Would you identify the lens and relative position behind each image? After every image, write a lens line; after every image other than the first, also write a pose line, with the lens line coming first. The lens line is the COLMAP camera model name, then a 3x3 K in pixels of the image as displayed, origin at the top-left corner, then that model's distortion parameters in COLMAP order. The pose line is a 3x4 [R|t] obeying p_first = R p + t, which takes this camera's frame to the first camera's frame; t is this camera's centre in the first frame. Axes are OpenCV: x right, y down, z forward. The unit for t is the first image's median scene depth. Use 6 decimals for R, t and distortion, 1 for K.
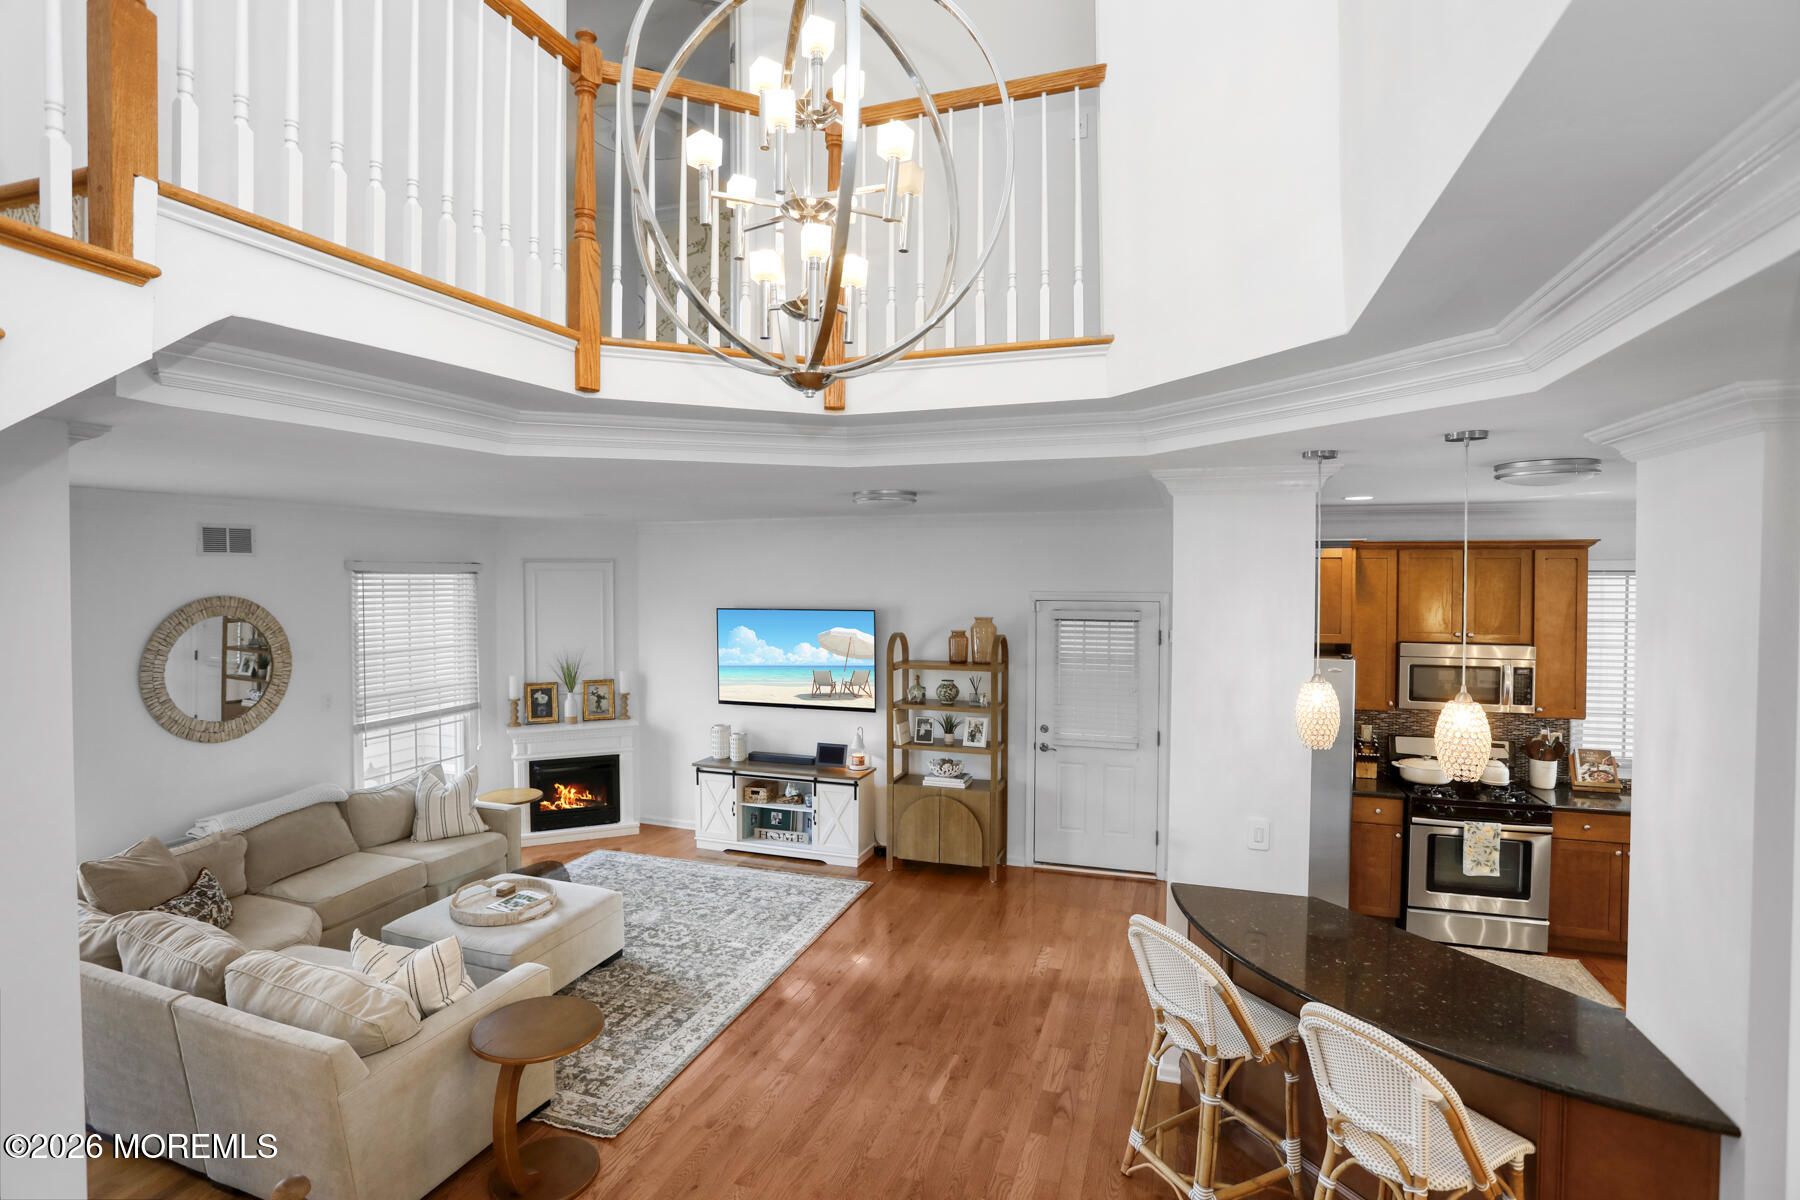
lens RADIAL K [[947.2, 0, 860.1], [0, 947.2, 570.4], [0, 0, 1]] dist [-0.043516, 0.000948]
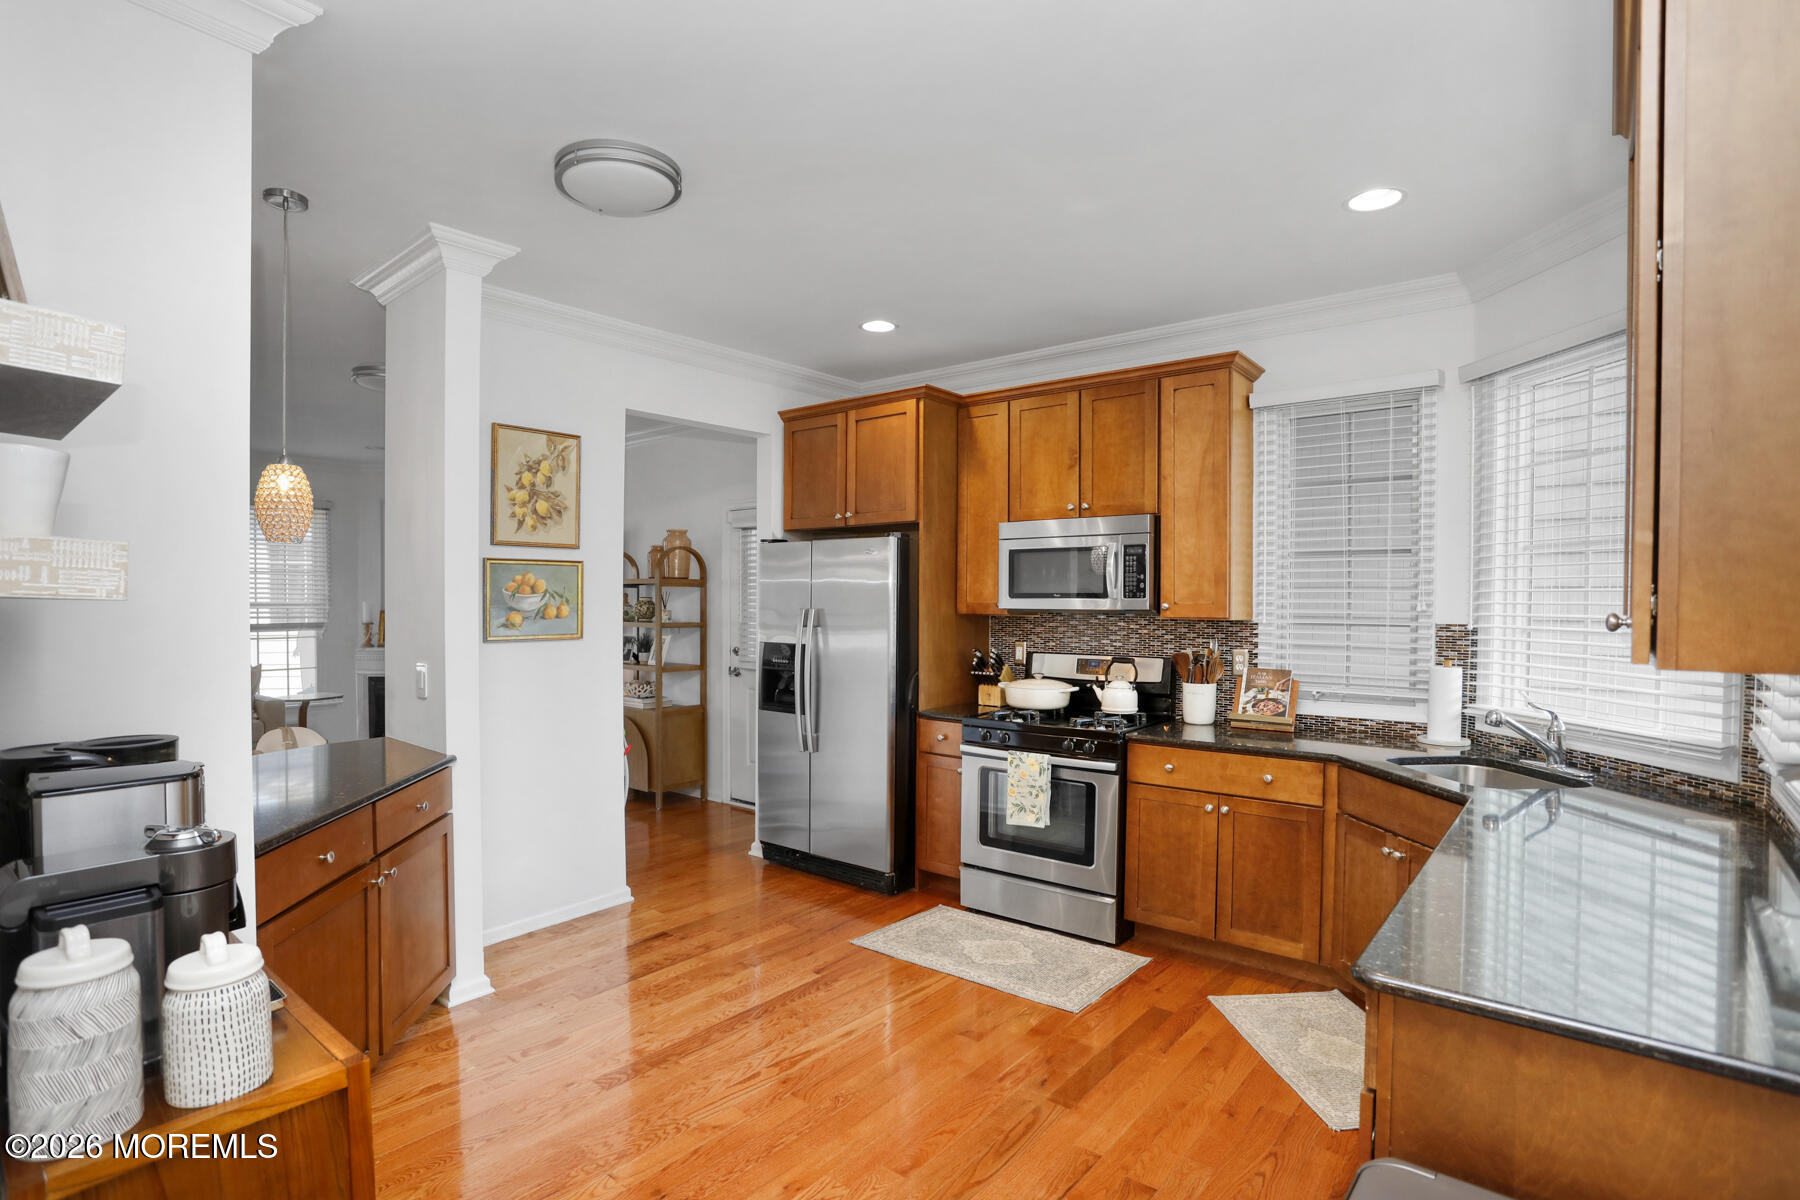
lens RADIAL K [[915.5, 0, 857.5], [0, 915.5, 625.5], [0, 0, 1]] dist [-0.028934, 0.000311]
pose [[0.930705, 0.014881, -0.365469, 0.646295], [-0.007775, 0.999751, 0.020905, 0.127846], [0.365689, -0.016615, 0.930589, 0.227794]]
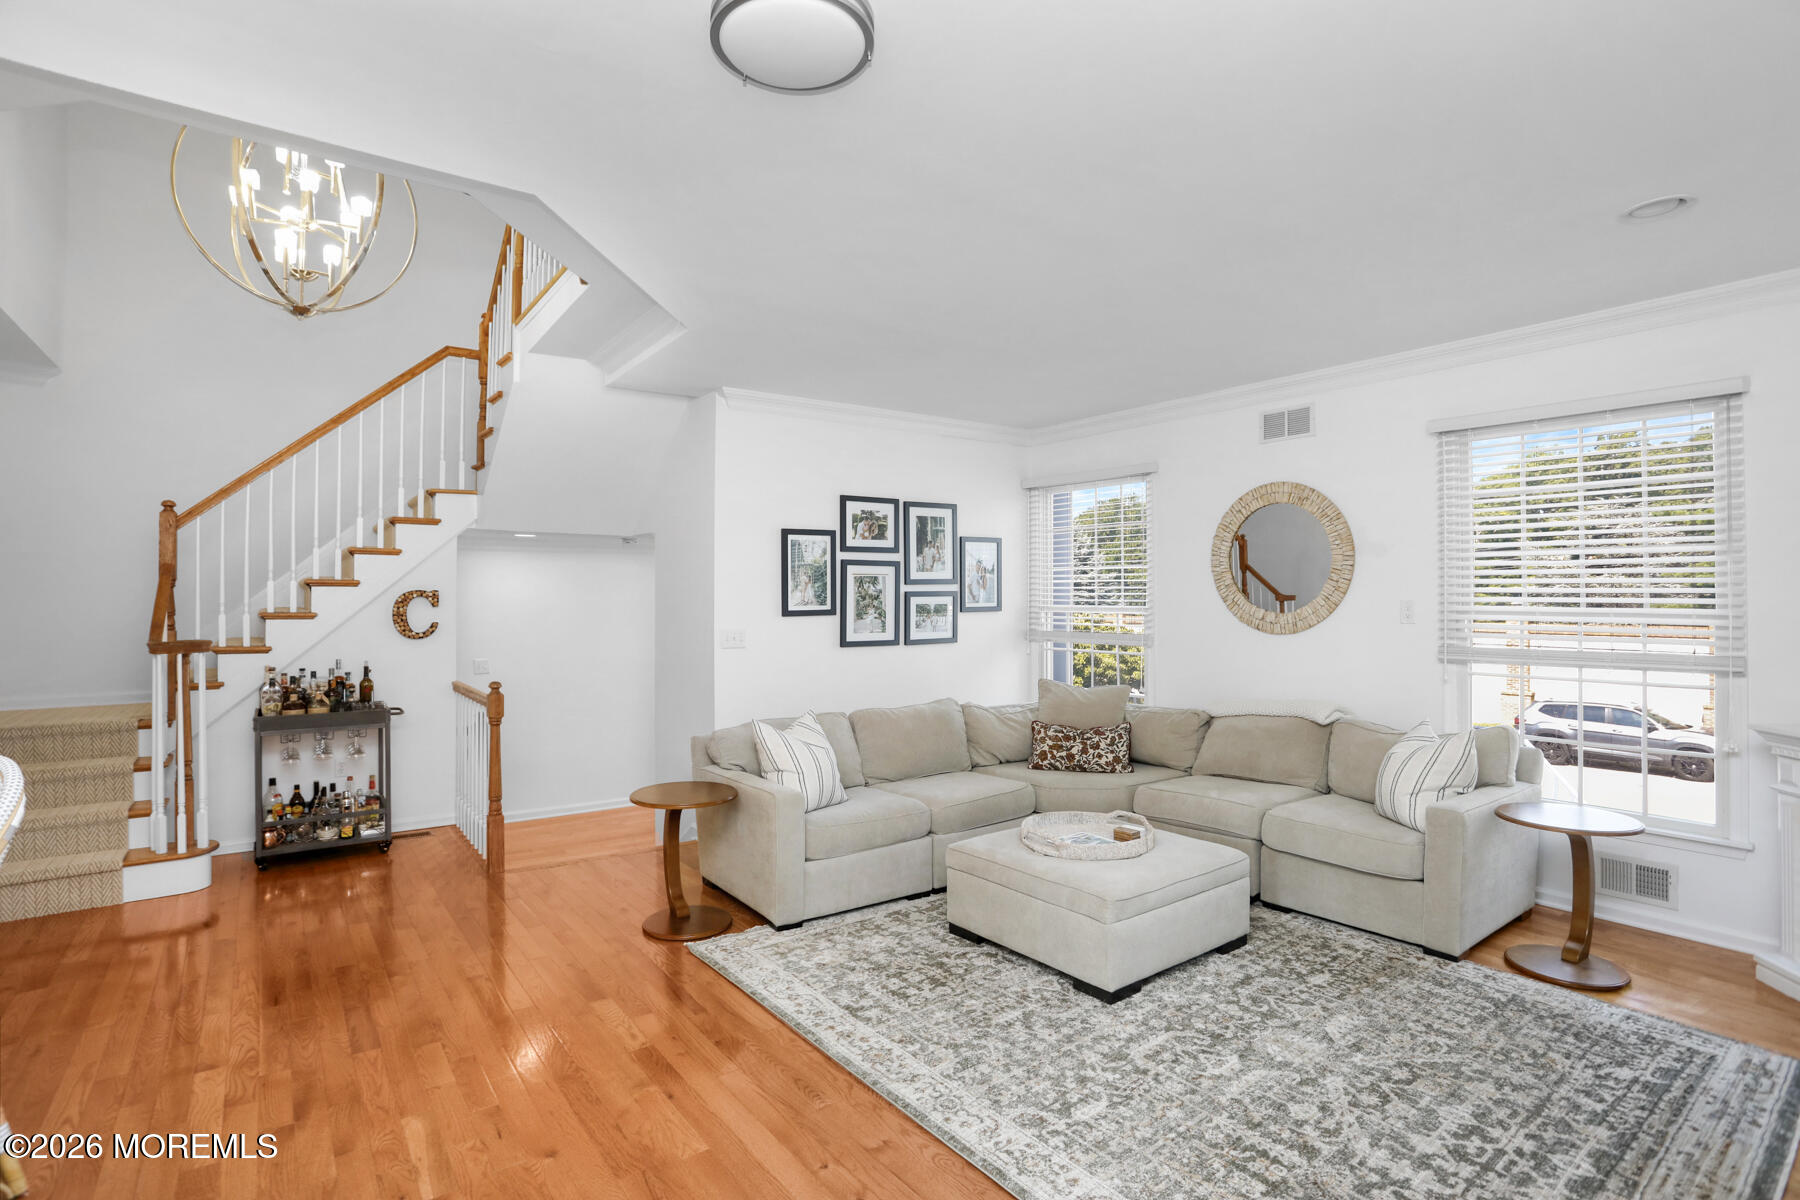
lens RADIAL K [[852.6, 0, 900.0], [0, 852.6, 600.0], [0, 0, 1]] dist [-0.045532, 0.000195]
pose [[-0.543779, 0.004079, -0.839218, 0.219191], [-0.008381, 0.999912, 0.010291, 0.119037], [0.839186, 0.012630, -0.543697, 0.949166]]
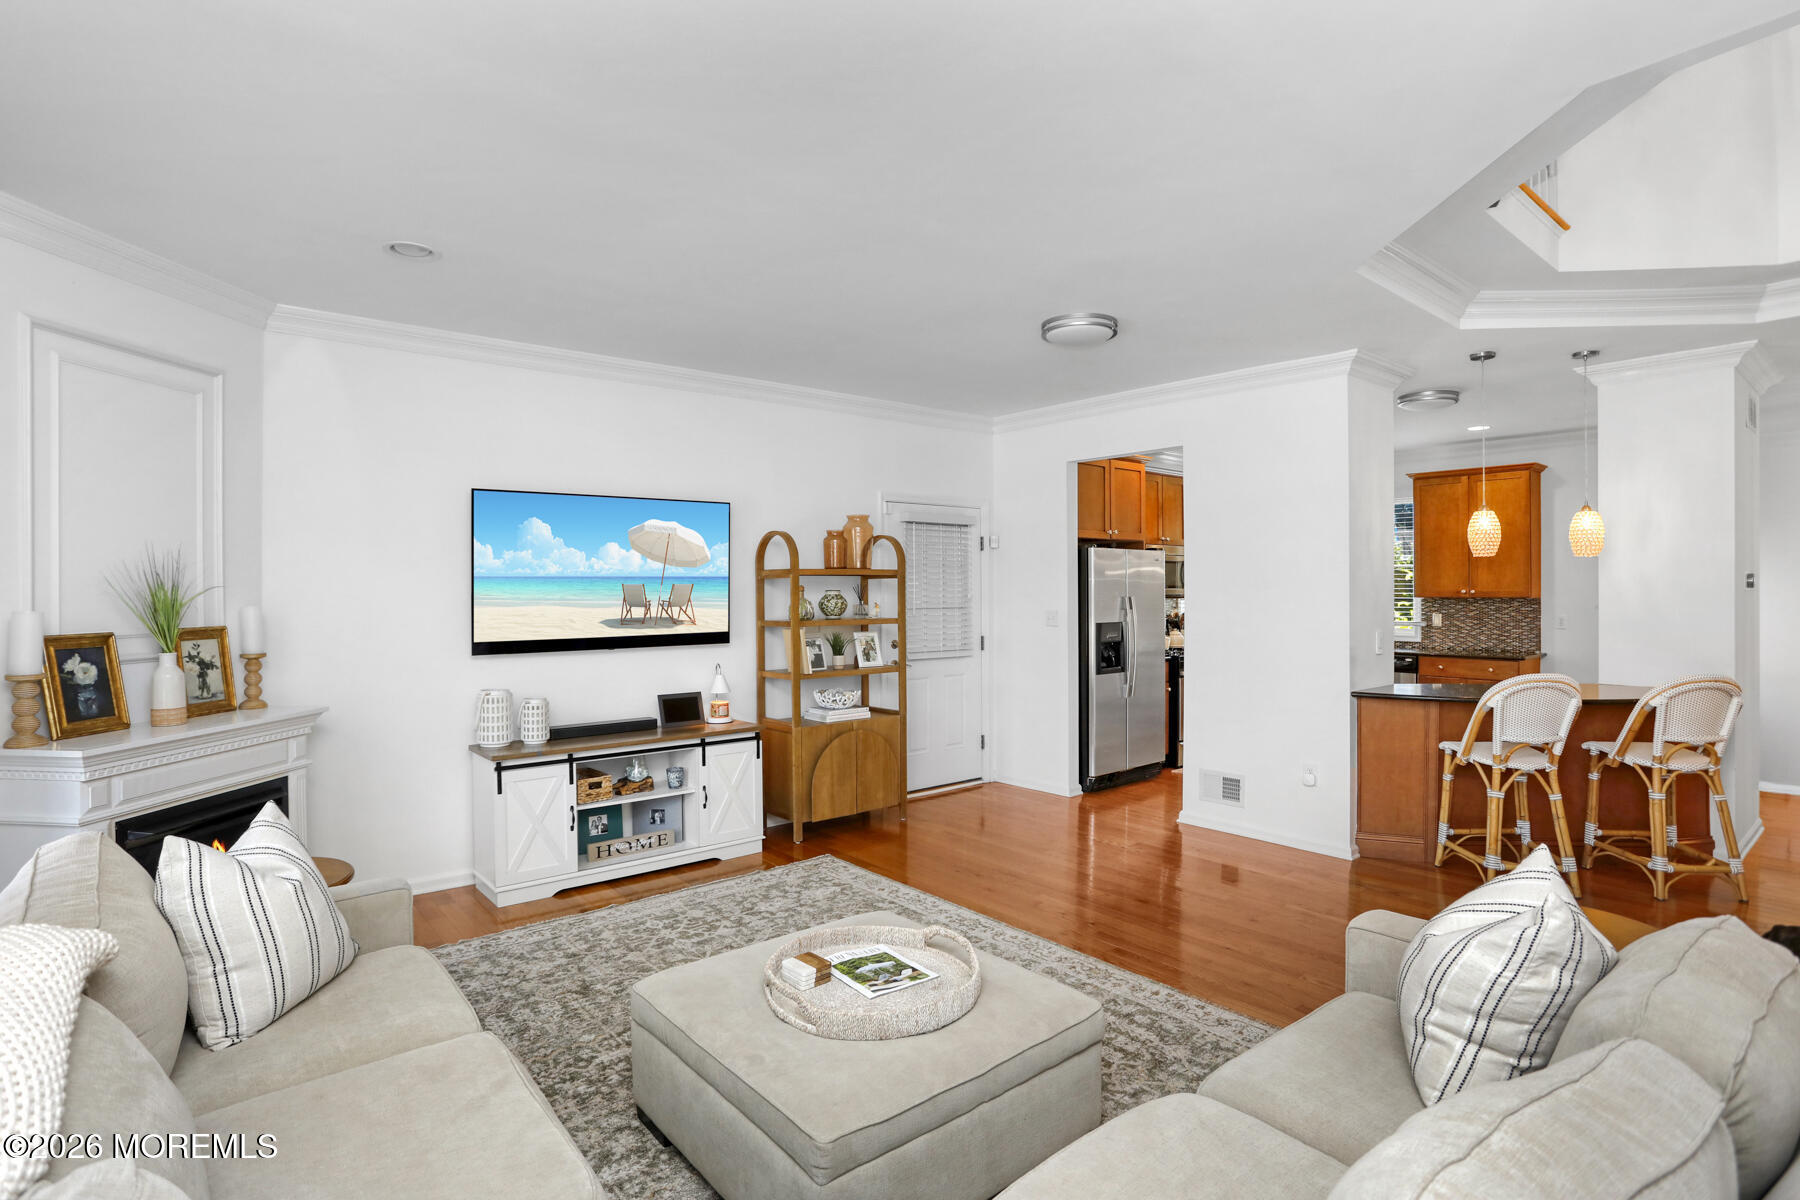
lens RADIAL K [[937.7, 0, 938.4], [0, 937.7, 590.8], [0, 0, 1]] dist [-0.027413, 0.000675]
pose [[0.455510, -0.004714, 0.890218, -0.599567], [0.012034, 0.999927, -0.000863, 0.122090], [-0.890149, 0.011106, 0.455533, 0.572347]]
